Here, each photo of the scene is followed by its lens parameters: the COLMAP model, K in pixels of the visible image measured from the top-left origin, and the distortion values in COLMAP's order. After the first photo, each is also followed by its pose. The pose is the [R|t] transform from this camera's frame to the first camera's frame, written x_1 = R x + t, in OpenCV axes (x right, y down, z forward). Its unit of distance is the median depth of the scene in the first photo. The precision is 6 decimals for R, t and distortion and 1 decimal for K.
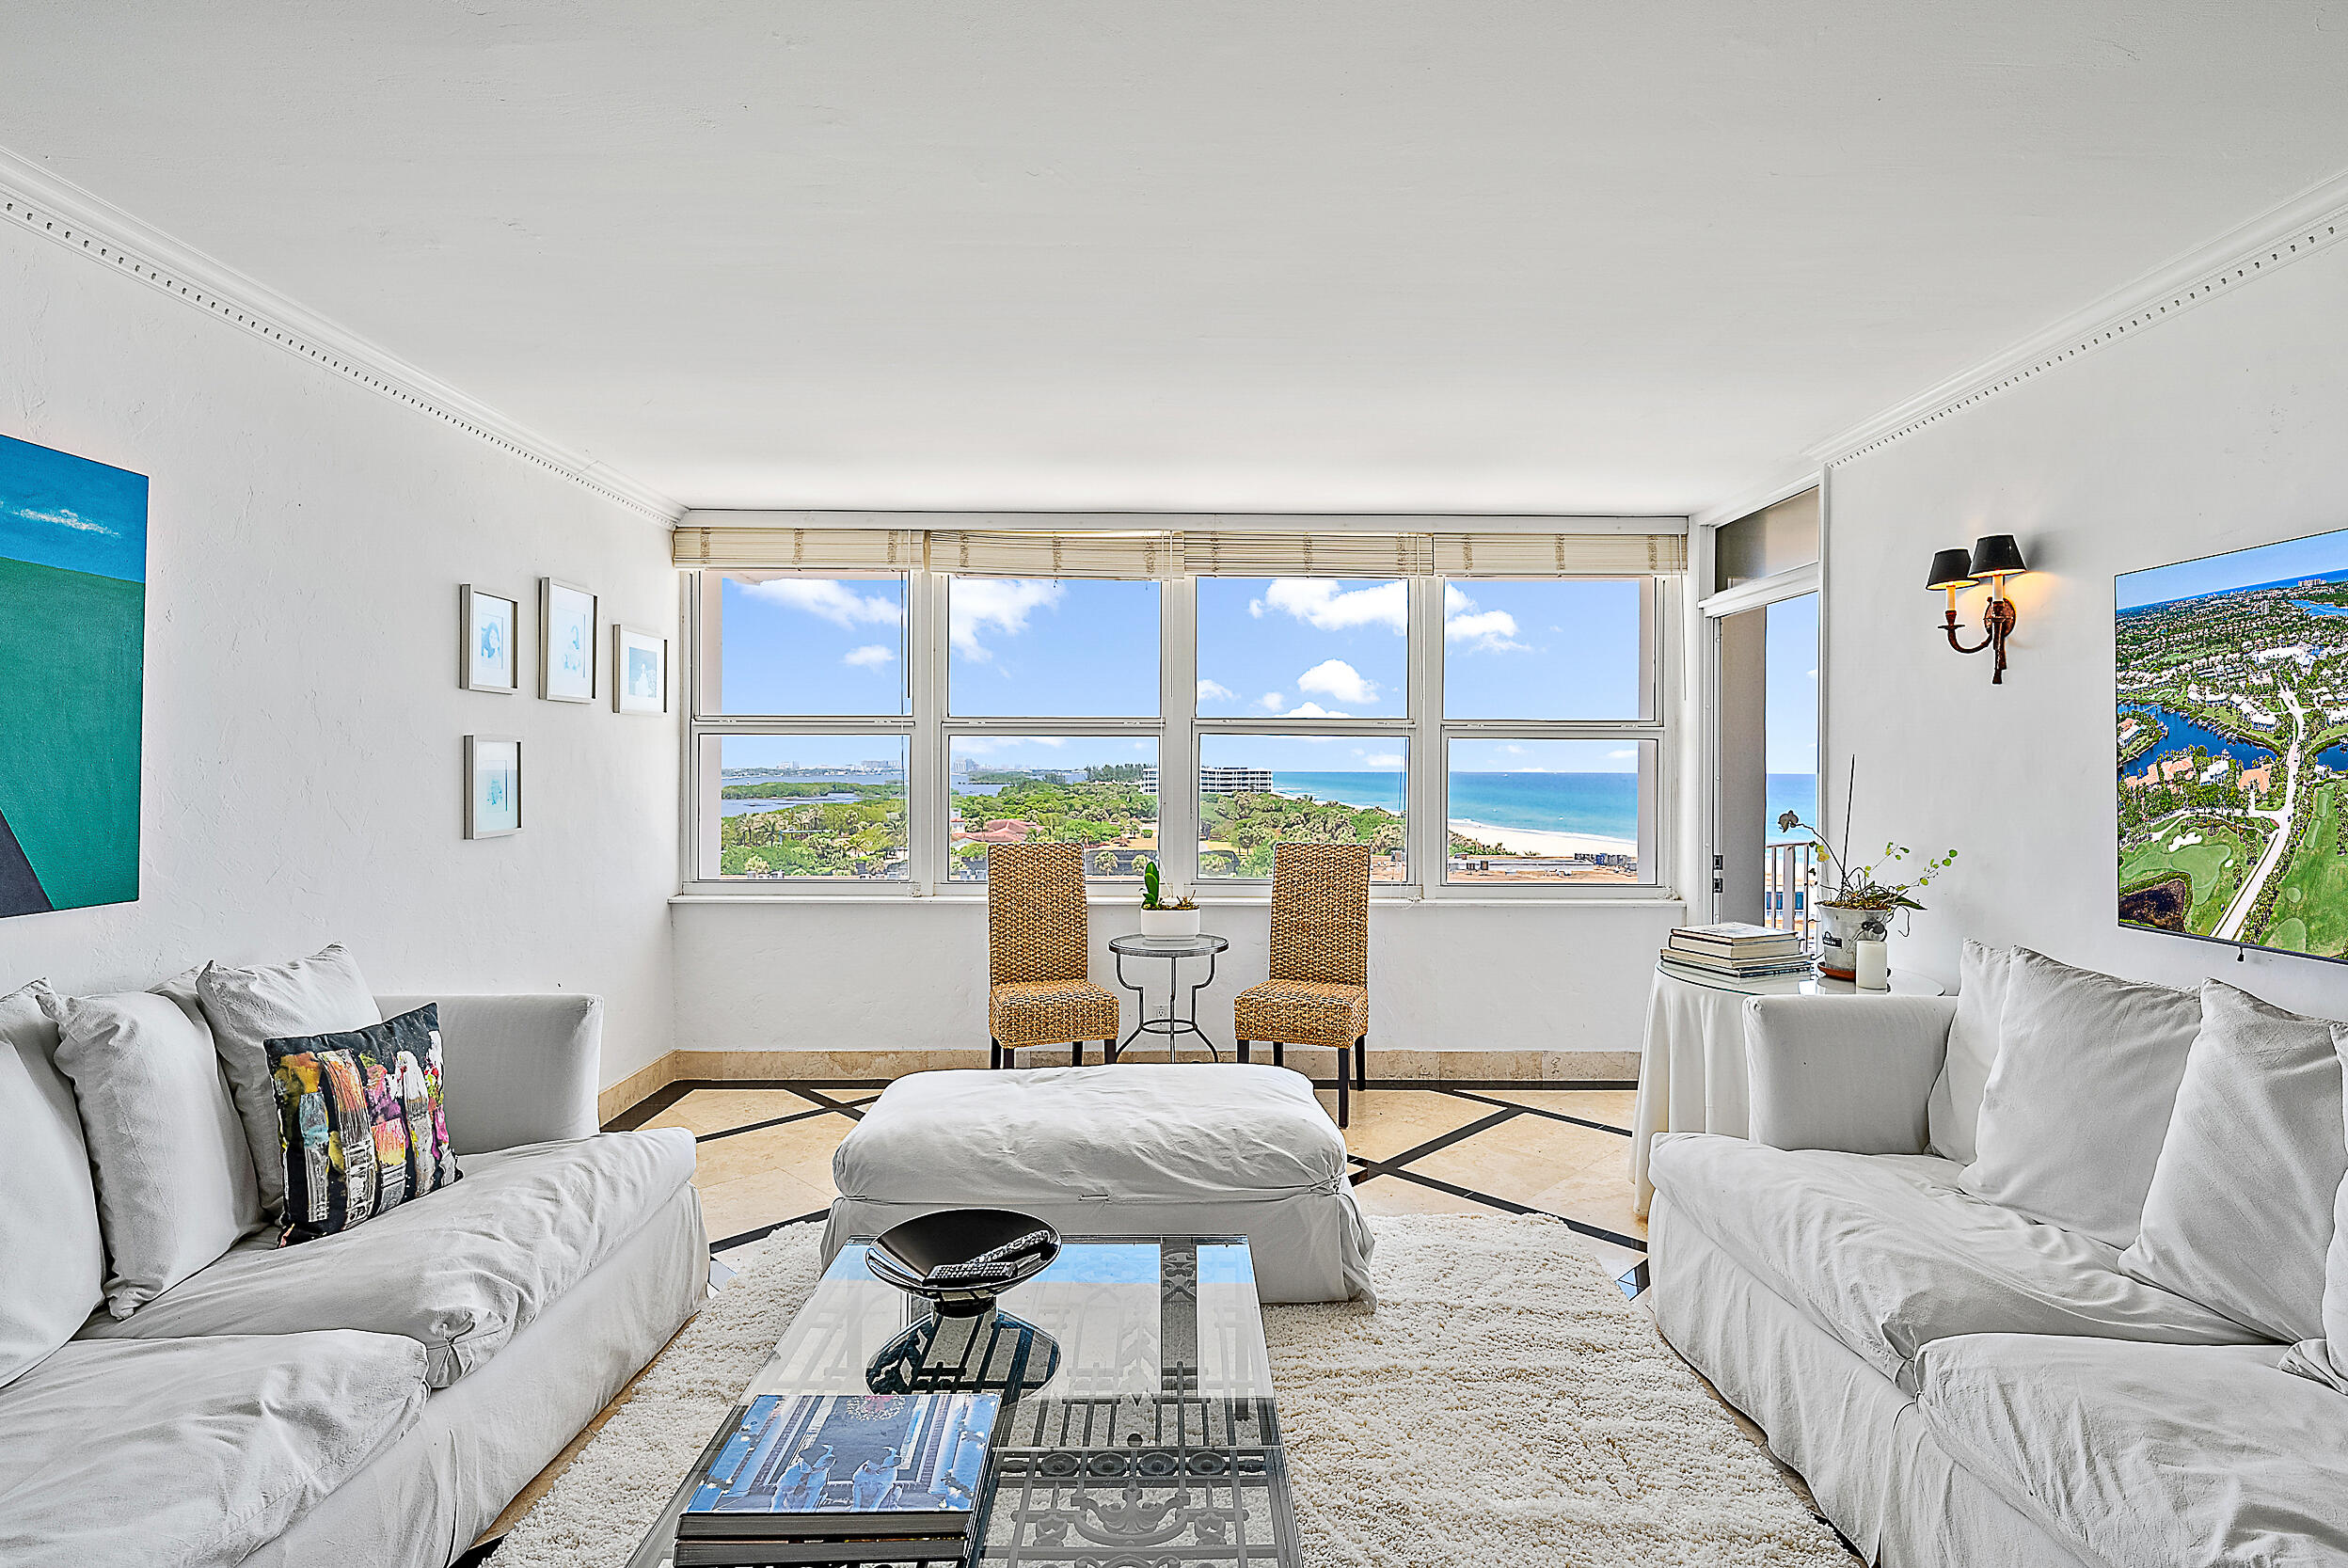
lens RADIAL K [[1132.6, 0, 1176.7], [0, 1132.6, 768.8], [0, 0, 1]] dist [0.004933, -0.000439]
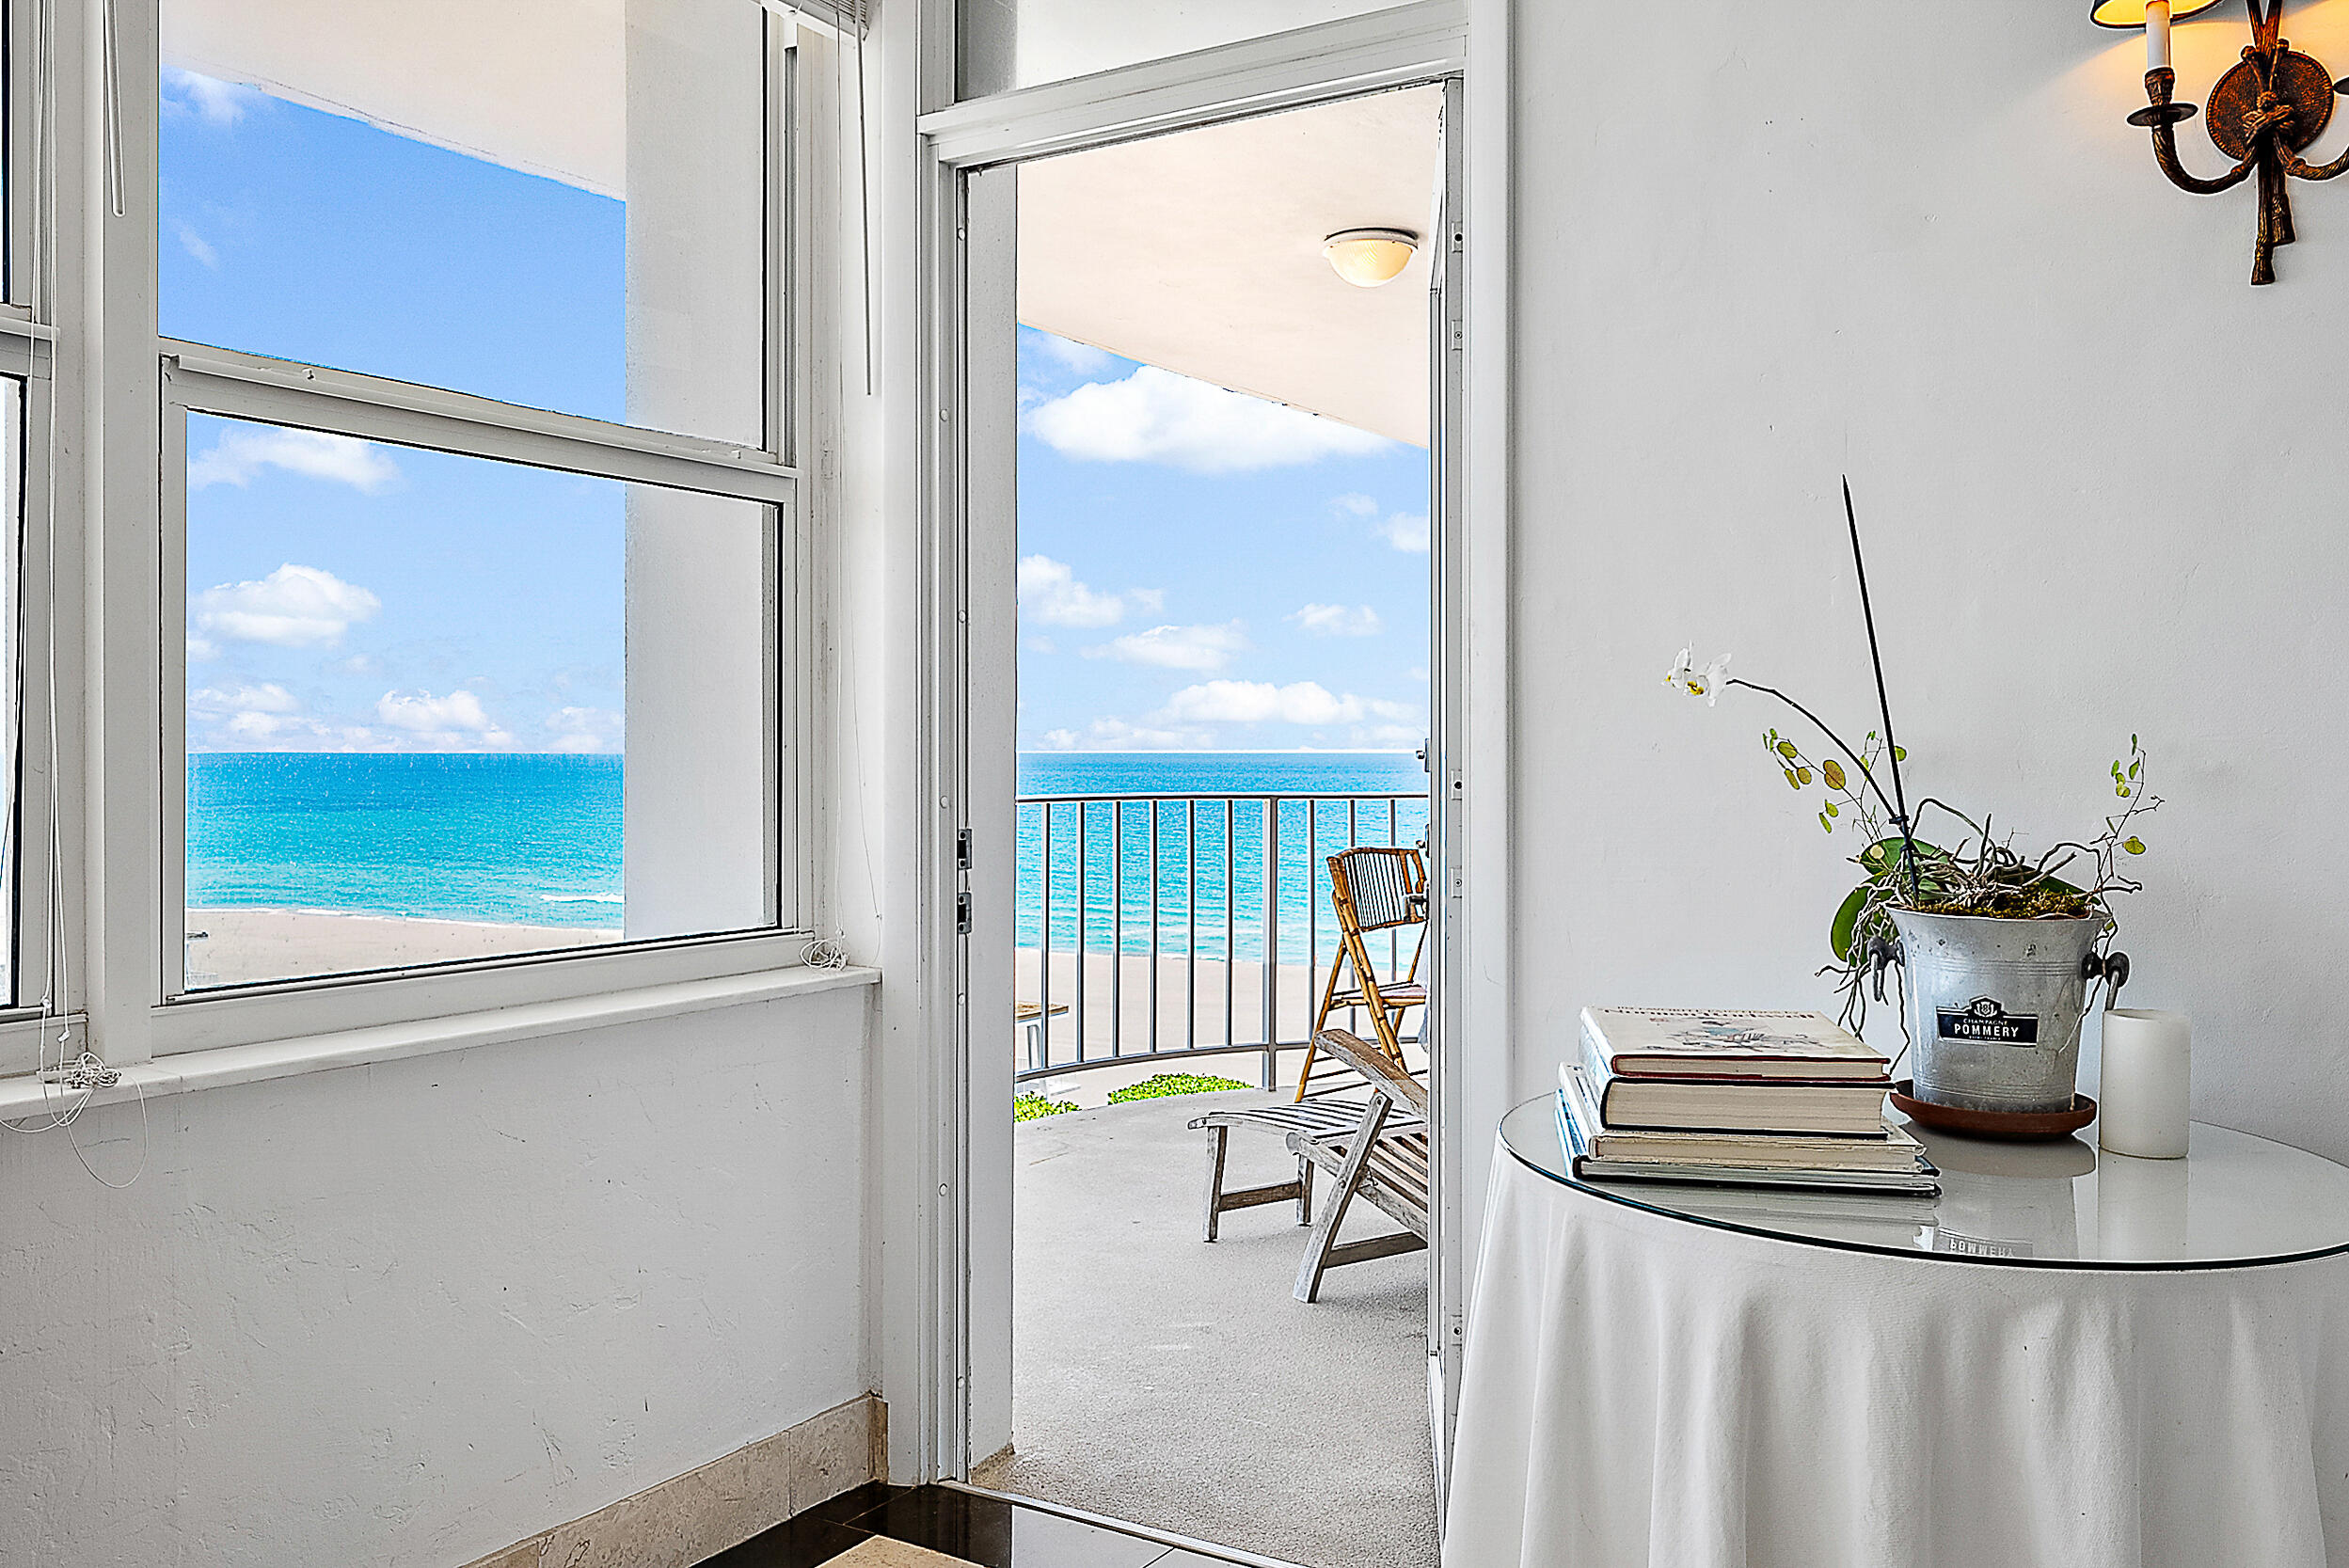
lens RADIAL K [[2067.6, 0, 1143.5], [0, 2067.6, 743.8], [0, 0, 1]] dist [0.000984, -0.003934]
pose [[0.564628, -0.001332, 0.825344, -0.035408], [0.000438, 0.999999, 0.001314, 0.054300], [-0.825345, -0.000380, 0.564628, 0.658499]]
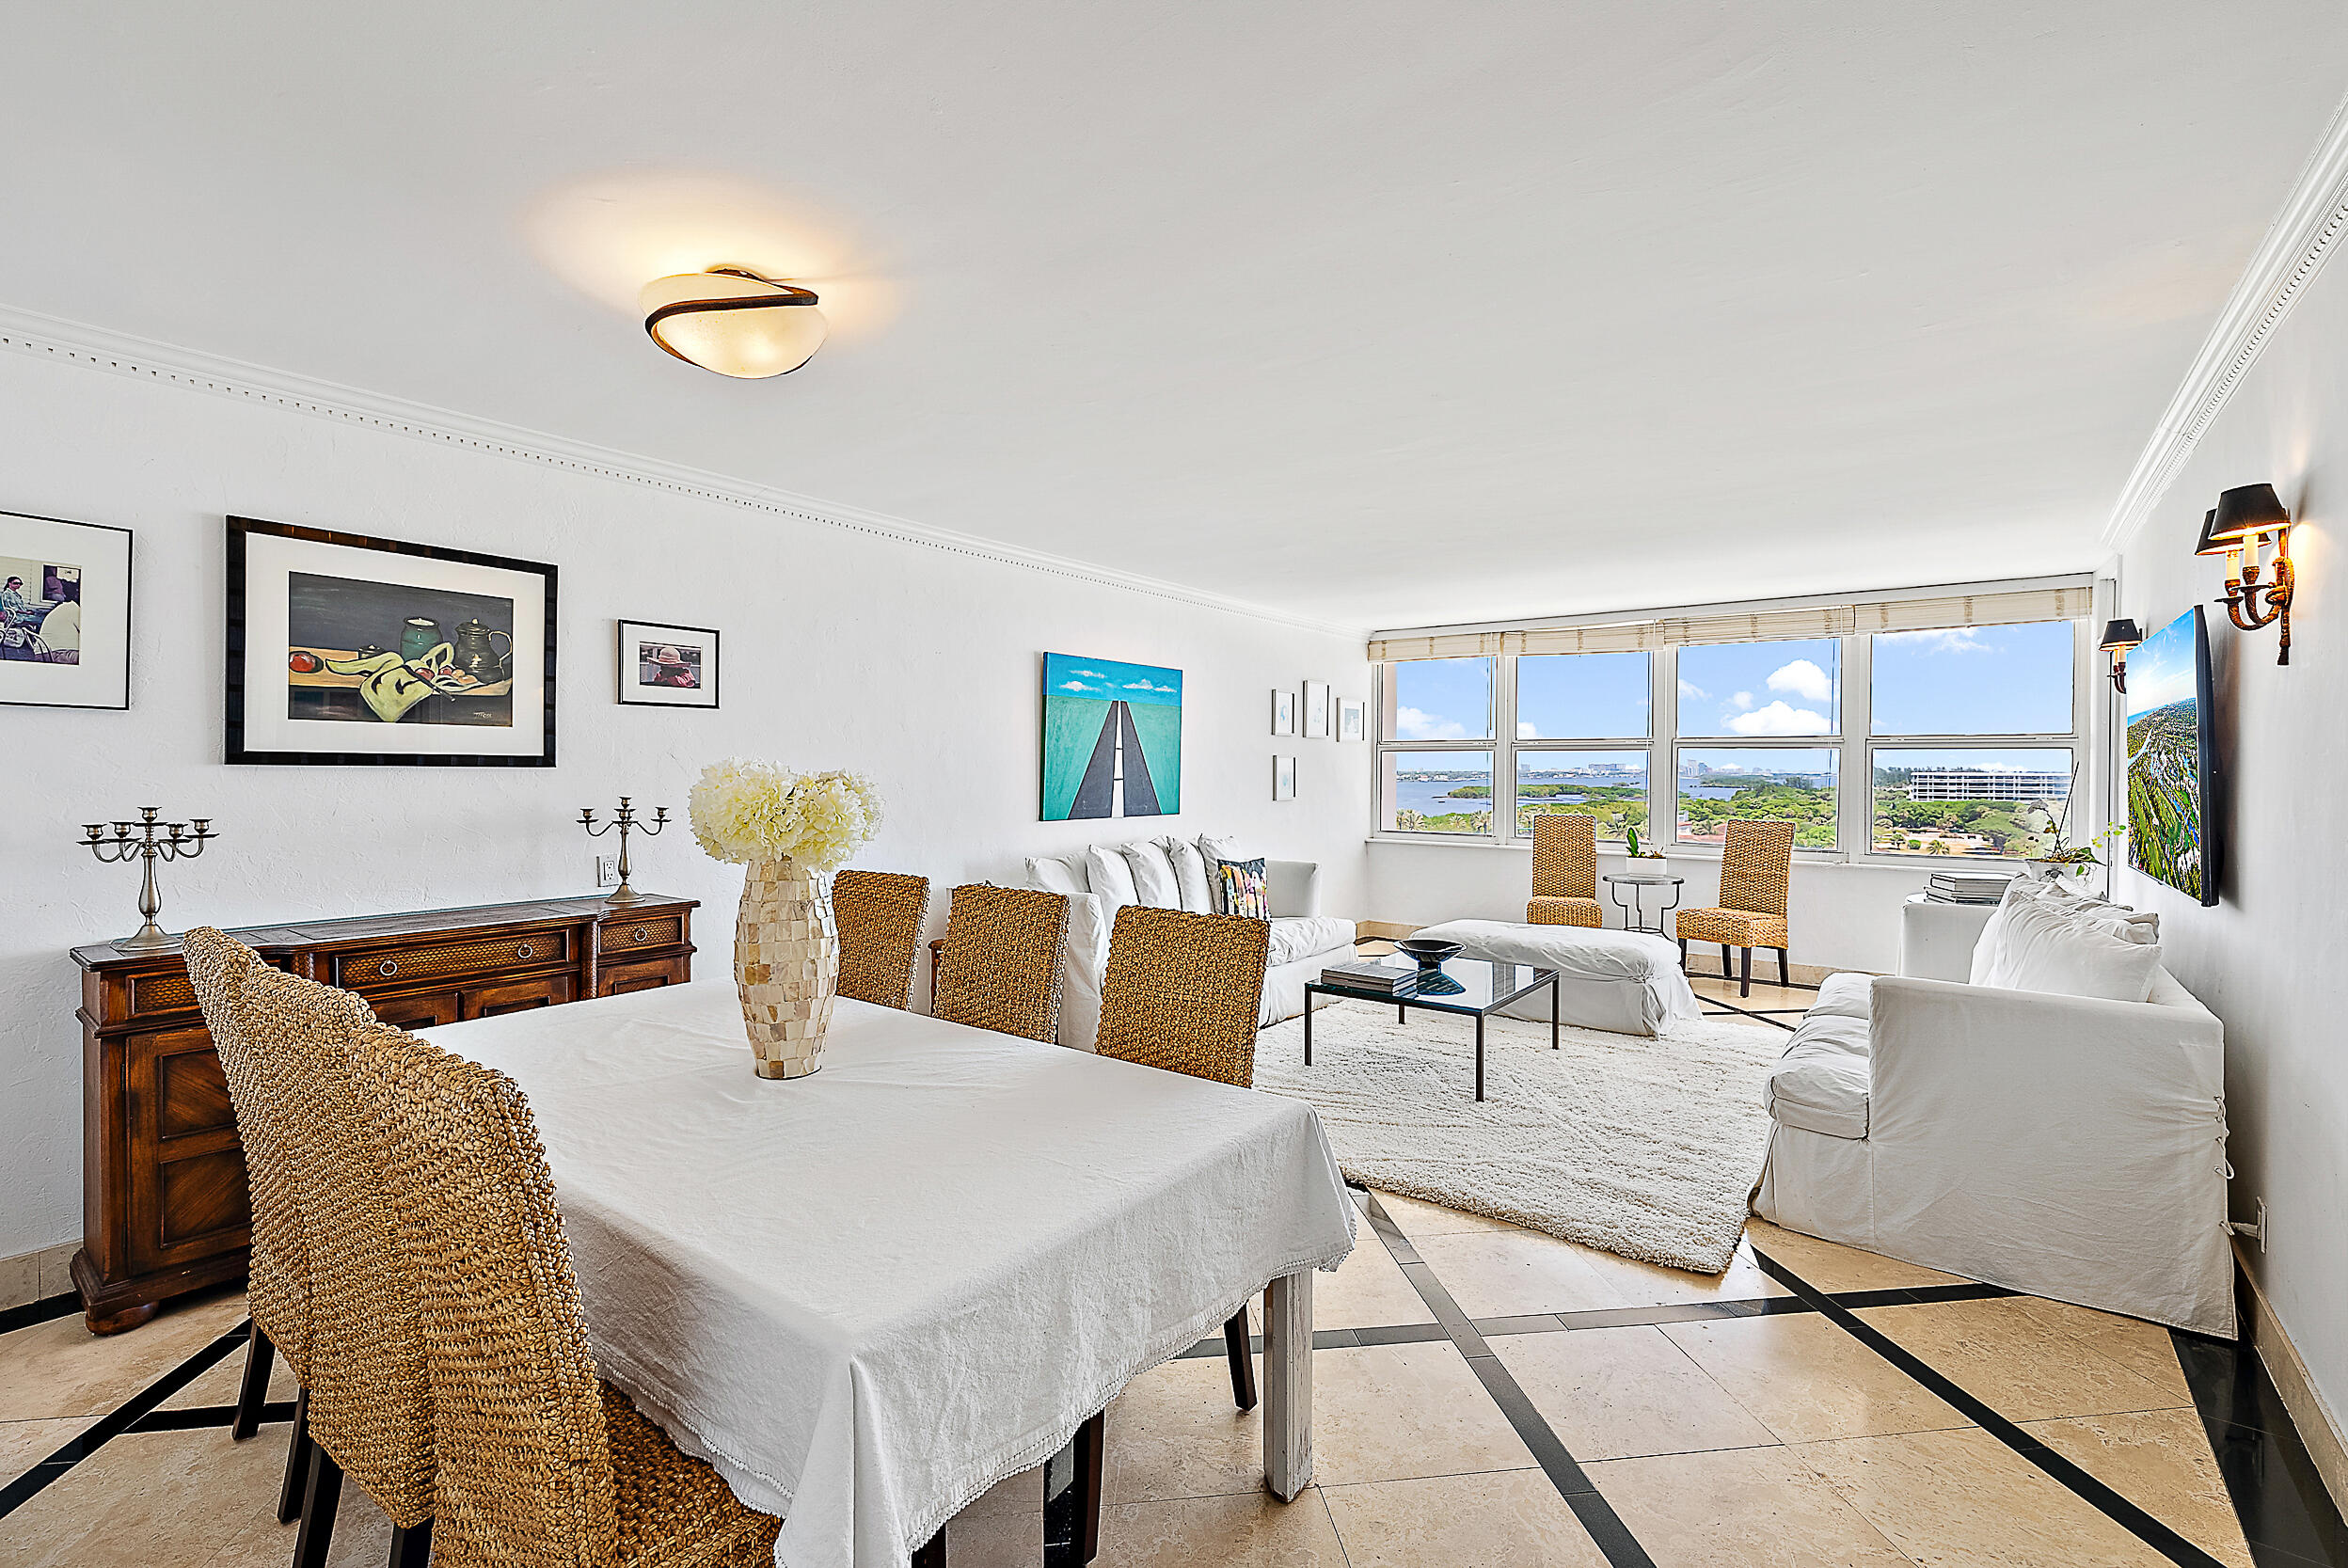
lens RADIAL K [[1016.4, 0, 1197.9], [0, 1016.4, 775.5], [0, 0, 1]] dist [0.004862, -0.000698]
pose [[0.805366, 0.004276, -0.592762, 0.369923], [-0.002411, 0.999989, 0.003939, 0.002978], [0.592772, -0.001743, 0.805368, -0.590192]]
